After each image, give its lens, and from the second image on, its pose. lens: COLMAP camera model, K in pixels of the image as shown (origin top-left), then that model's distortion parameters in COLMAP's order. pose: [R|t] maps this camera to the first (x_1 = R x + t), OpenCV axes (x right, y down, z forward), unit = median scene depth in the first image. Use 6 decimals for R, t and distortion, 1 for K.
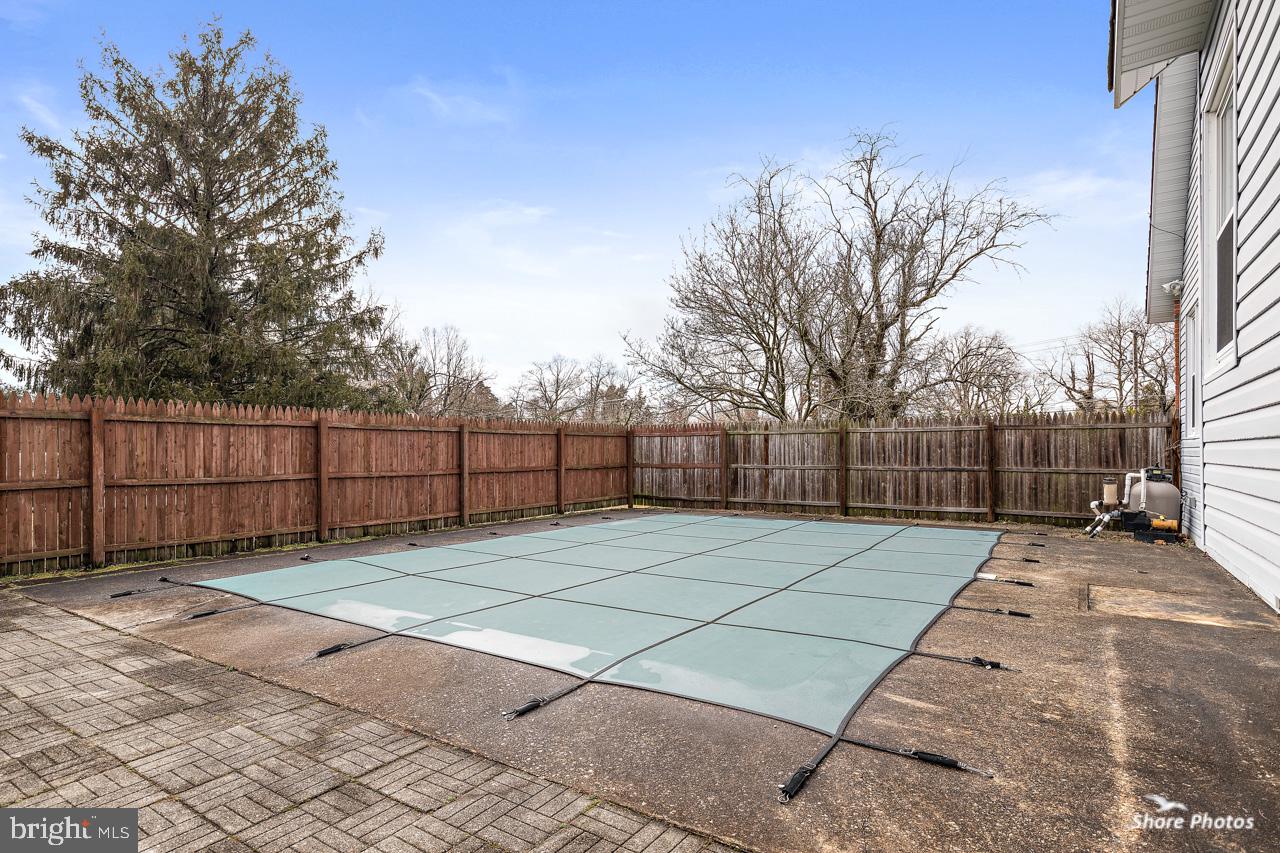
lens RADIAL K [[648.1, 0, 636.7], [0, 648.1, 429.1], [0, 0, 1]] dist [0.001993, -0.000036]
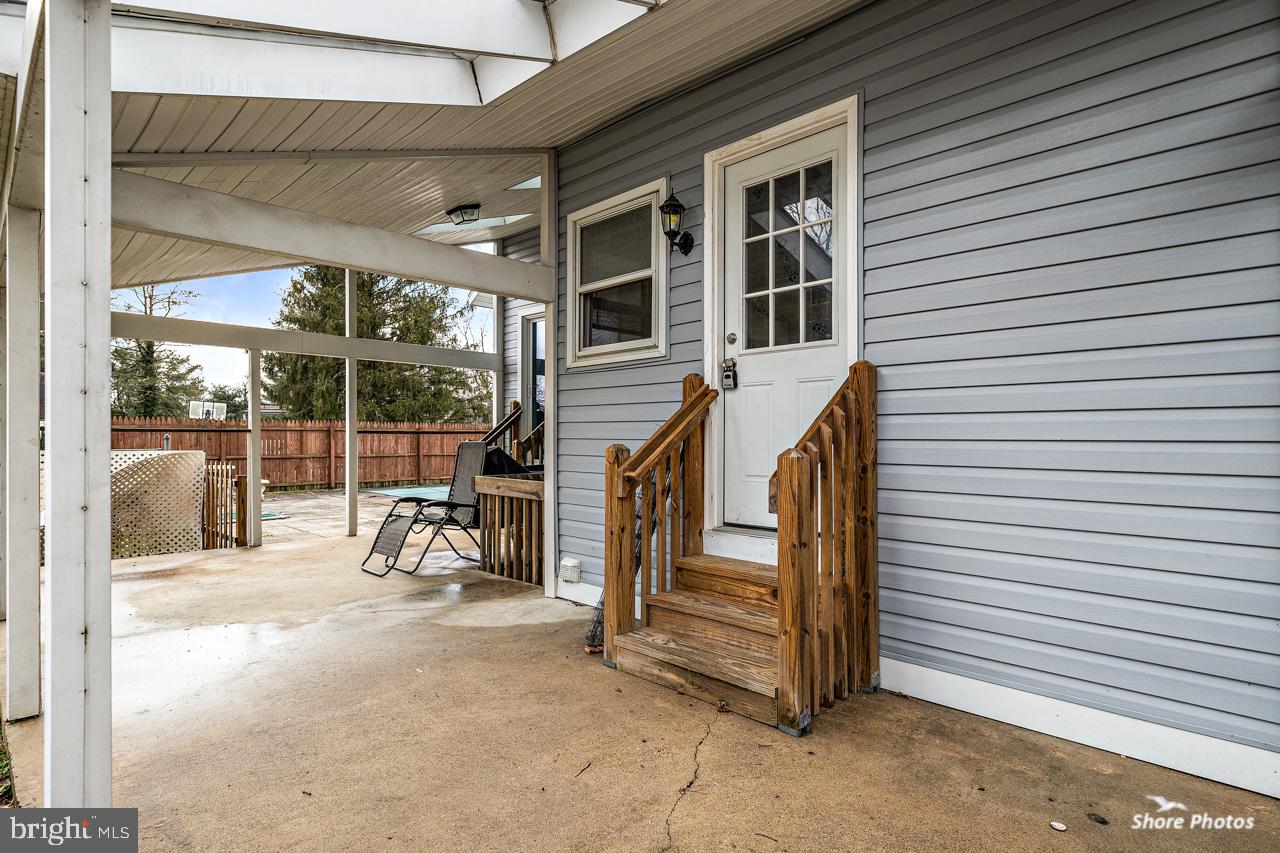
lens RADIAL K [[648.1, 0, 636.7], [0, 648.1, 429.1], [0, 0, 1]] dist [0.001993, -0.000036]
pose [[0.981269, 0.005384, -0.192570, 0.646182], [-0.001591, 0.999802, 0.019846, -0.056246], [0.192638, -0.019167, 0.981083, -0.987439]]
